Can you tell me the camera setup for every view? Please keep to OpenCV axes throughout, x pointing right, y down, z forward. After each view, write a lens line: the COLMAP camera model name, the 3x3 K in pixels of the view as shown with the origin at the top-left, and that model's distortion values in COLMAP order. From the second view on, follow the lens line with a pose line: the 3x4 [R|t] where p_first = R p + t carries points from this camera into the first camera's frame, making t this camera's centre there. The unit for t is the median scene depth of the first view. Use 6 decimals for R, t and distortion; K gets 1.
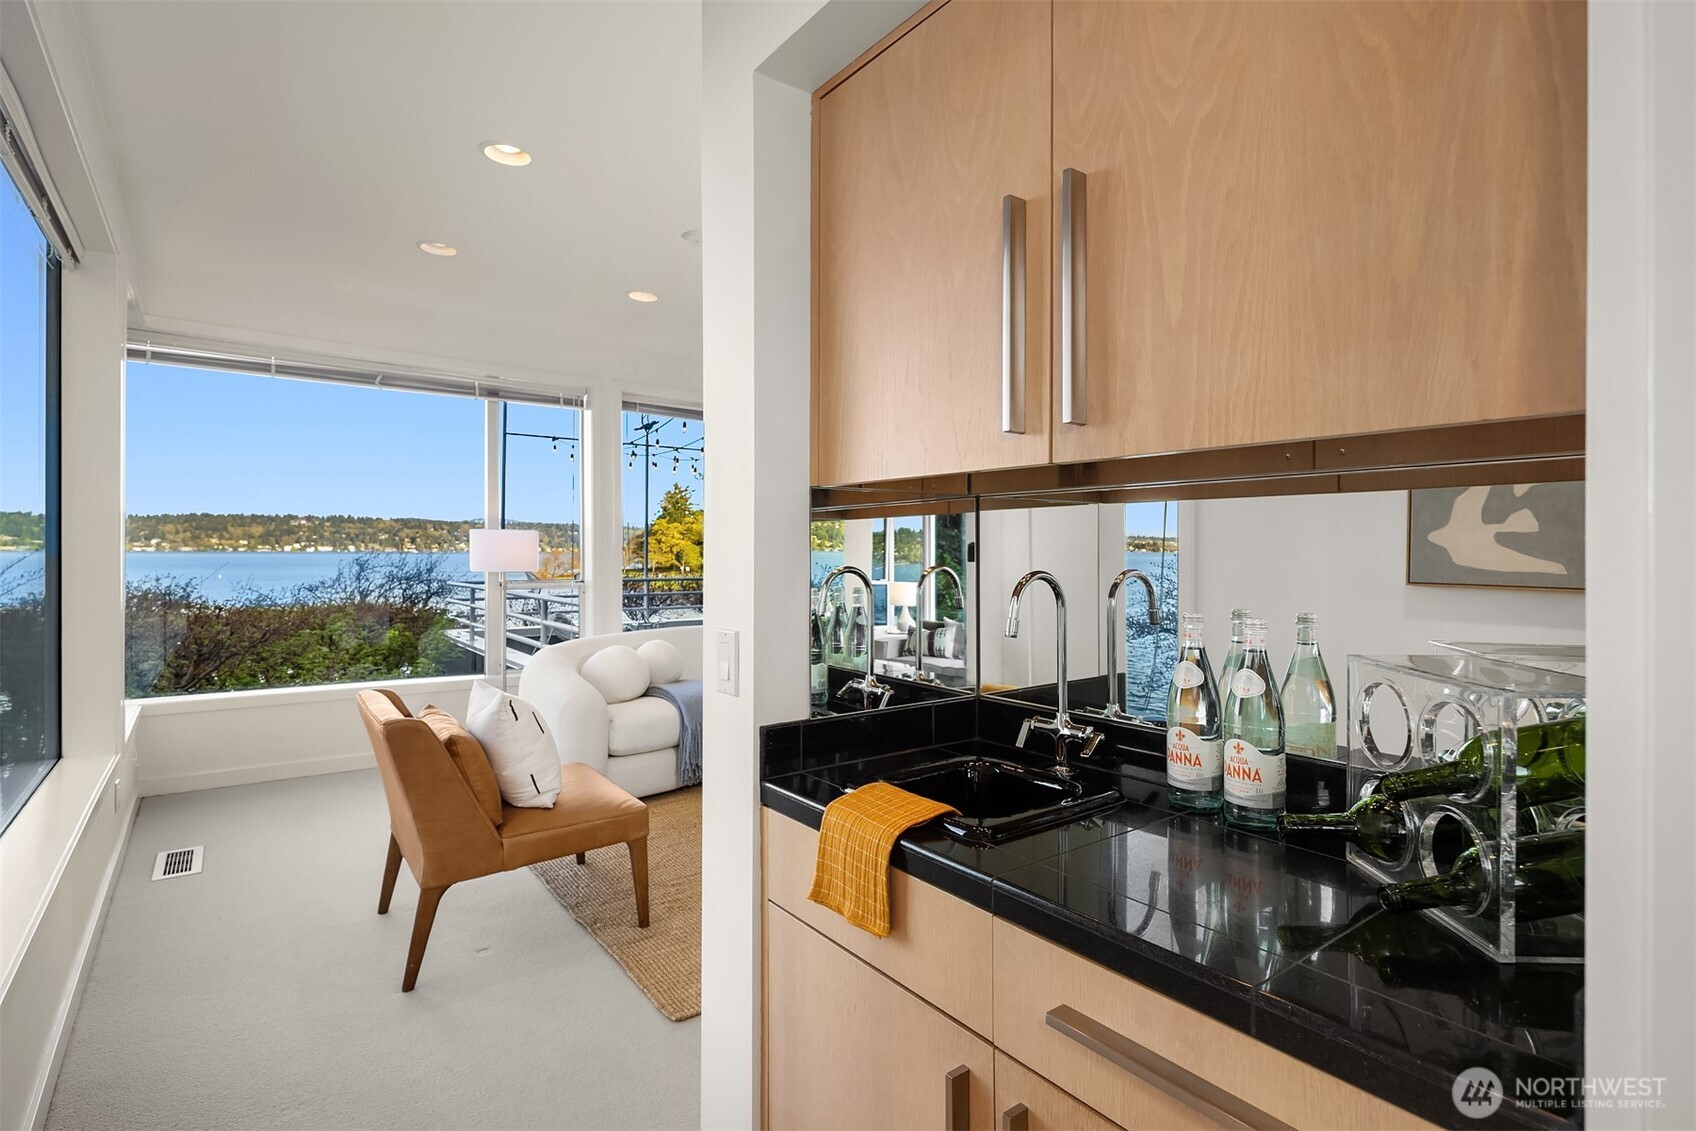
lens RADIAL K [[833.4, 0, 848.0], [0, 833.4, 556.3], [0, 0, 1]] dist [-0.000504, -0.000046]
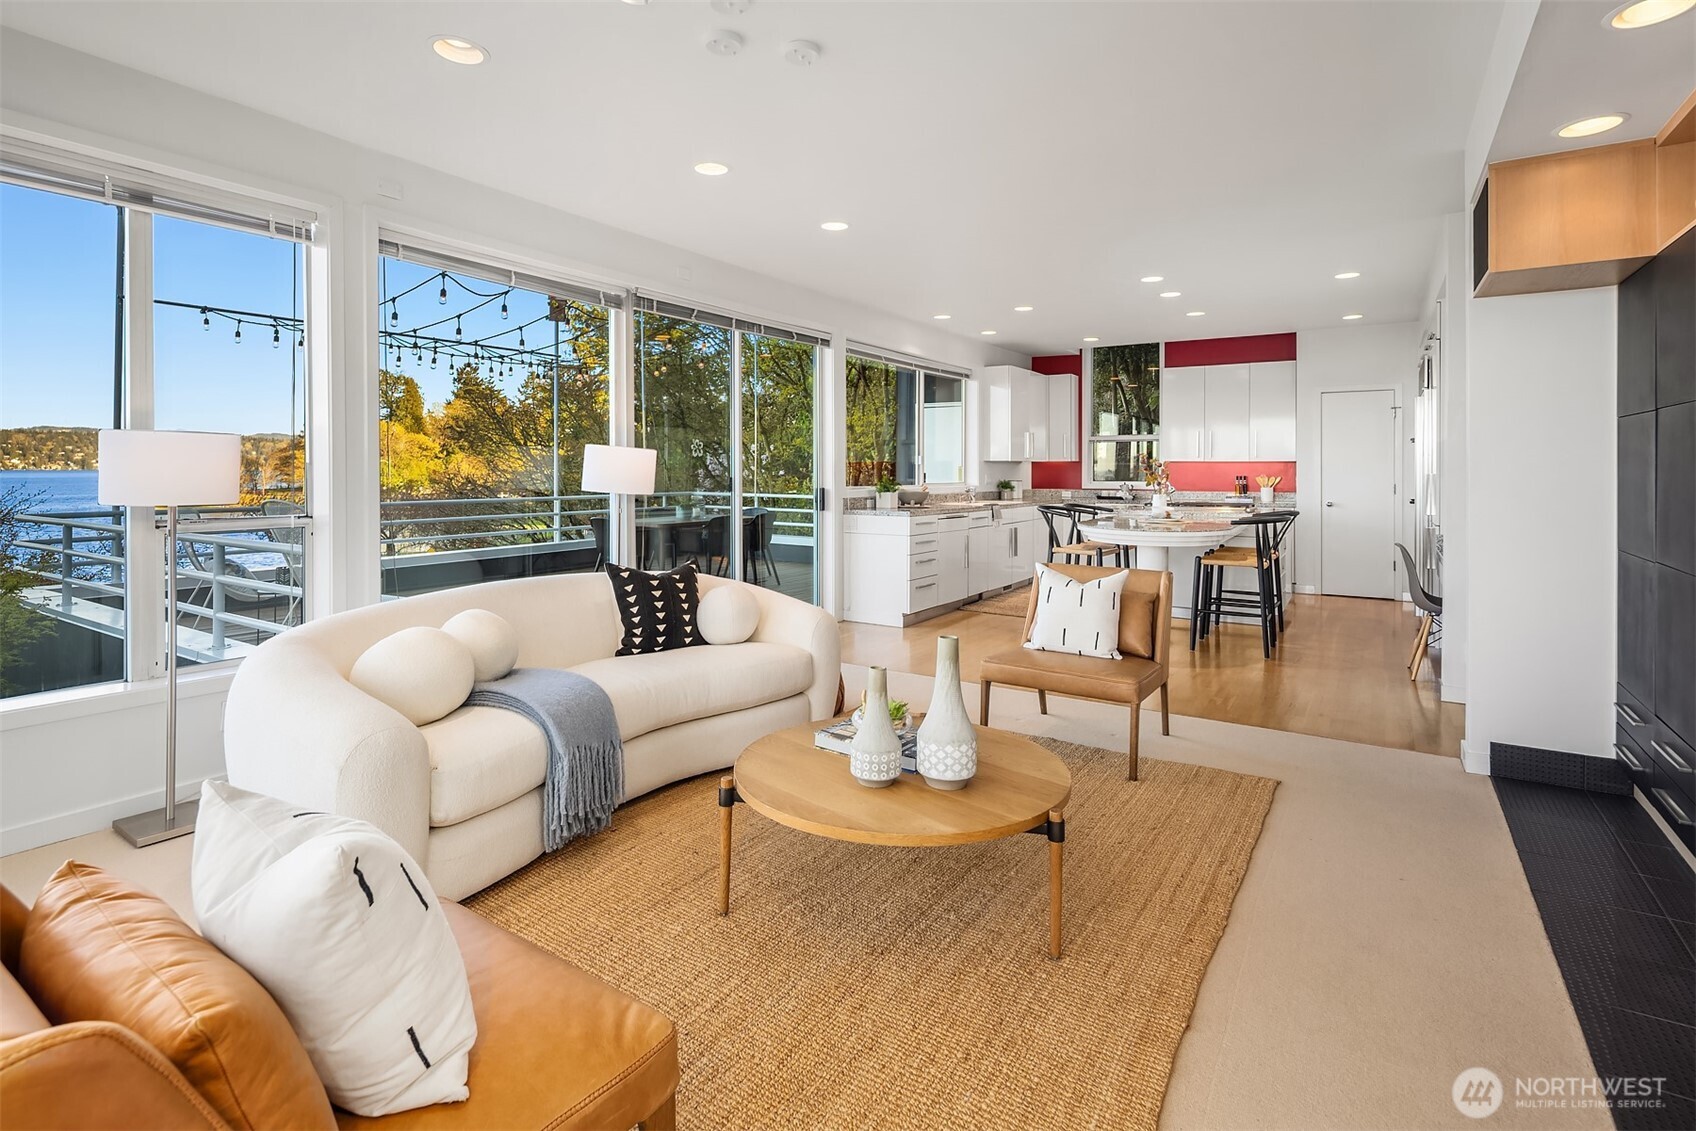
lens RADIAL K [[839.2, 0, 844.1], [0, 839.2, 470.4], [0, 0, 1]] dist [-0.002009, -0.000153]
pose [[0.940751, -0.002092, 0.339091, -0.185904], [0.002953, 0.999994, -0.002024, -0.002193], [-0.339084, 0.002905, 0.940752, 0.320715]]
